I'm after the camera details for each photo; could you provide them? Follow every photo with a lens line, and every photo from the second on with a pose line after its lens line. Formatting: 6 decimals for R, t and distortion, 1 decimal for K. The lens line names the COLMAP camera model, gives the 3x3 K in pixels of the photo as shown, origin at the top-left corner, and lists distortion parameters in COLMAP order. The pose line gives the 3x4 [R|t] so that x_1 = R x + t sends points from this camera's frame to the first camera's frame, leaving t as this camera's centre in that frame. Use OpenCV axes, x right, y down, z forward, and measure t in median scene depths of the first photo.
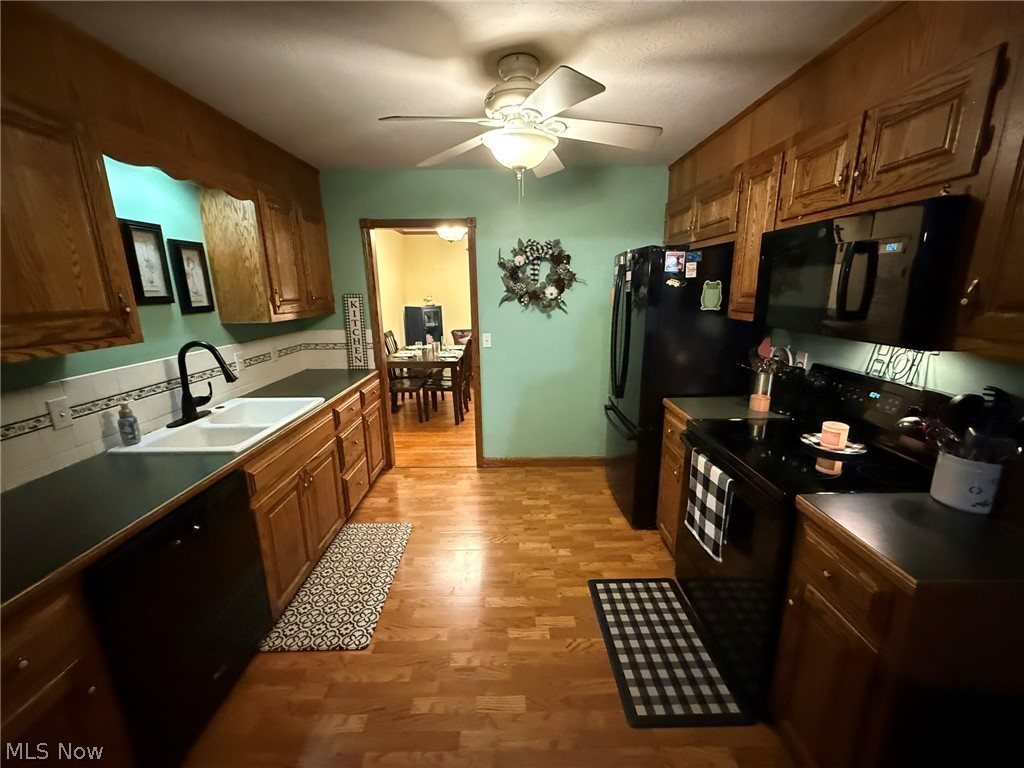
lens RADIAL K [[407.7, 0, 510.6], [0, 407.7, 384.3], [0, 0, 1]] dist [-0.000631, -0.000048]
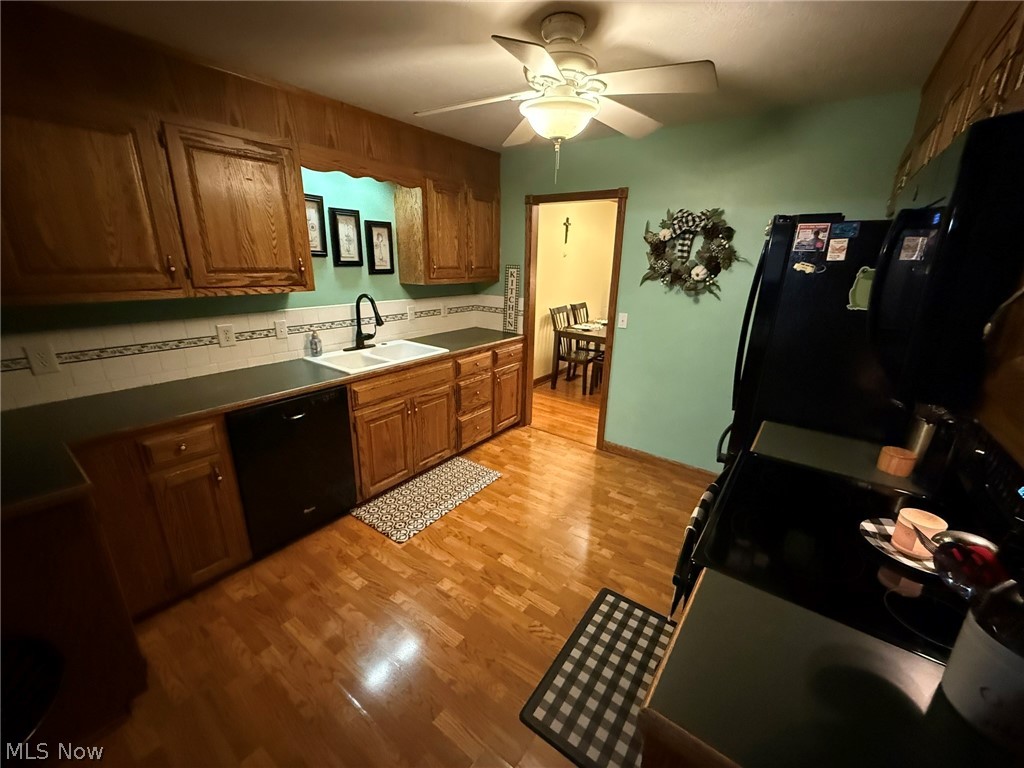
lens RADIAL K [[407.7, 0, 510.6], [0, 407.7, 384.3], [0, 0, 1]] dist [-0.000631, -0.000048]
pose [[0.802540, 0.205419, -0.560118, 0.425507], [-0.169236, 0.978673, 0.116438, -0.042318], [0.572091, 0.001346, 0.820189, 0.110651]]
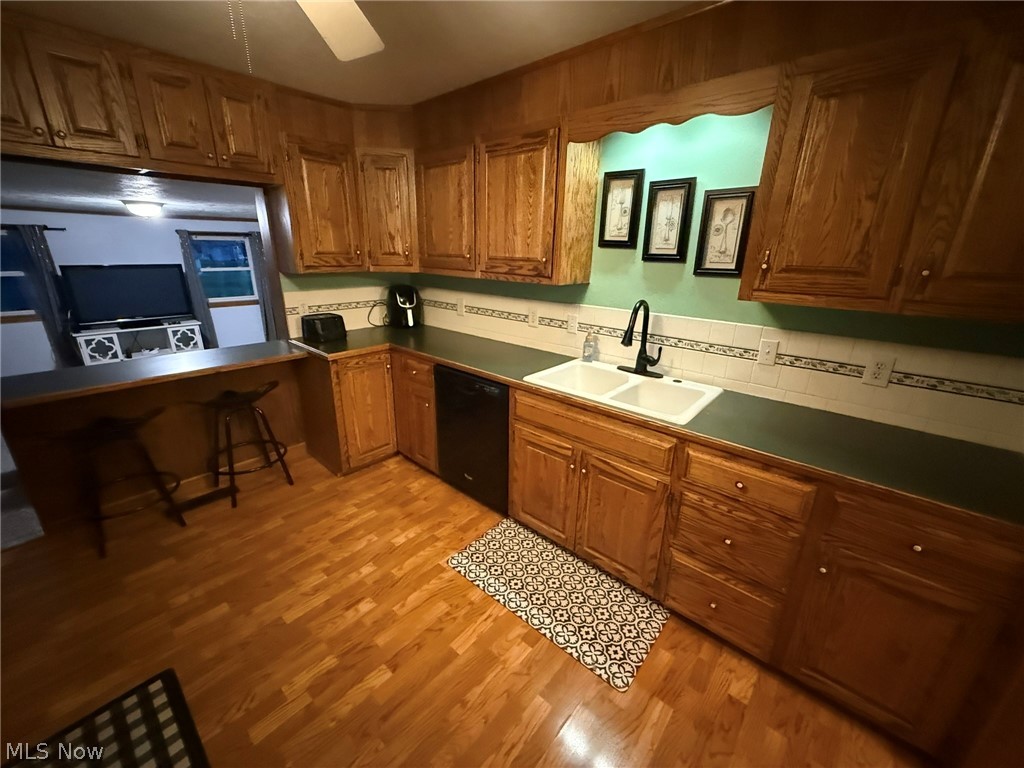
lens RADIAL K [[407.7, 0, 510.6], [0, 407.7, 384.3], [0, 0, 1]] dist [-0.000631, -0.000048]
pose [[-0.667622, 0.239877, -0.704798, 0.175006], [-0.179637, 0.866800, 0.465176, -0.288640], [0.722504, 0.437169, -0.535604, 1.203193]]
